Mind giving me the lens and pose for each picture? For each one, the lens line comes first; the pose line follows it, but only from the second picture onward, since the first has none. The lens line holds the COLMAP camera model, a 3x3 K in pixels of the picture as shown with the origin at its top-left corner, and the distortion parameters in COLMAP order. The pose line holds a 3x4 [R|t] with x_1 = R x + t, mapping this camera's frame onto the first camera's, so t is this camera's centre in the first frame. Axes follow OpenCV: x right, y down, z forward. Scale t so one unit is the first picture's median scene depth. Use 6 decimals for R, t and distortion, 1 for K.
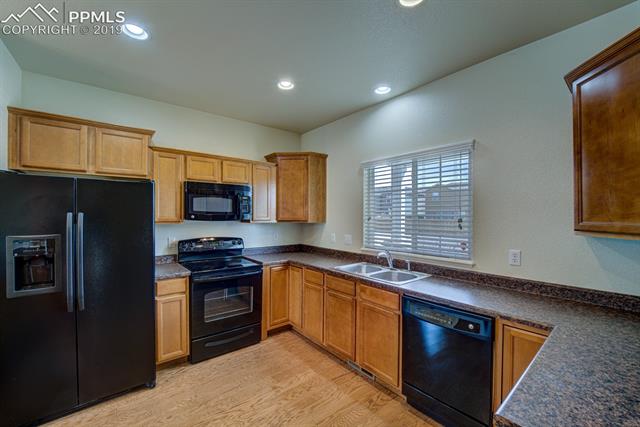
lens RADIAL K [[263.7, 0, 318.4], [0, 263.7, 216.6], [0, 0, 1]] dist [-0.000136, 0.000020]
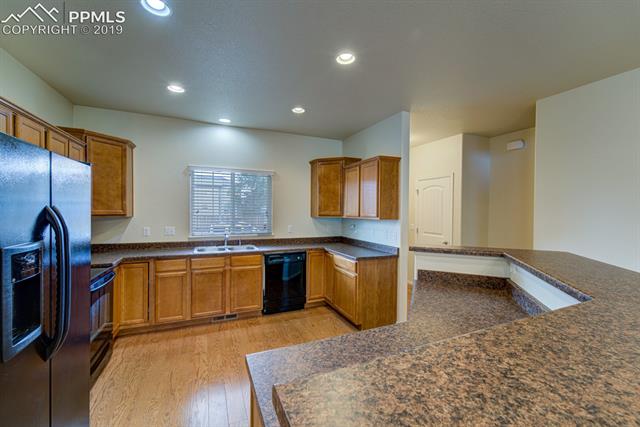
lens RADIAL K [[253.8, 0, 323.4], [0, 253.8, 222.4], [0, 0, 1]] dist [0.000250, 0.000145]
pose [[0.249861, -0.042527, 0.967347, -1.026769], [0.000691, 0.999043, 0.043742, 0.005790], [-0.968282, -0.010261, 0.249651, 0.158614]]
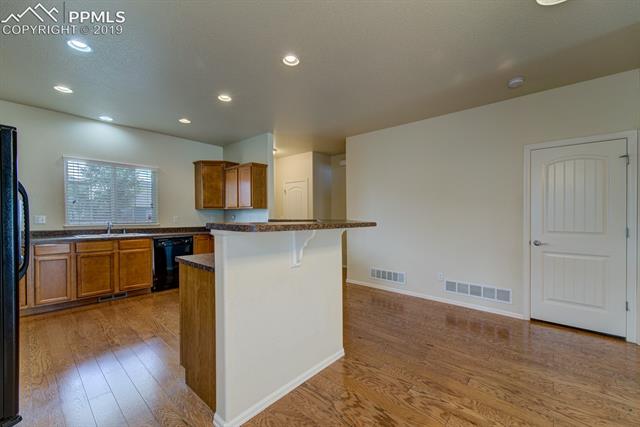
lens RADIAL K [[253.8, 0, 323.4], [0, 253.8, 222.4], [0, 0, 1]] dist [0.000250, 0.000145]
pose [[-0.194065, -0.023397, 0.980710, -1.582925], [0.010726, 0.999605, 0.025971, 0.110704], [-0.980930, 0.015559, -0.193738, 0.062593]]
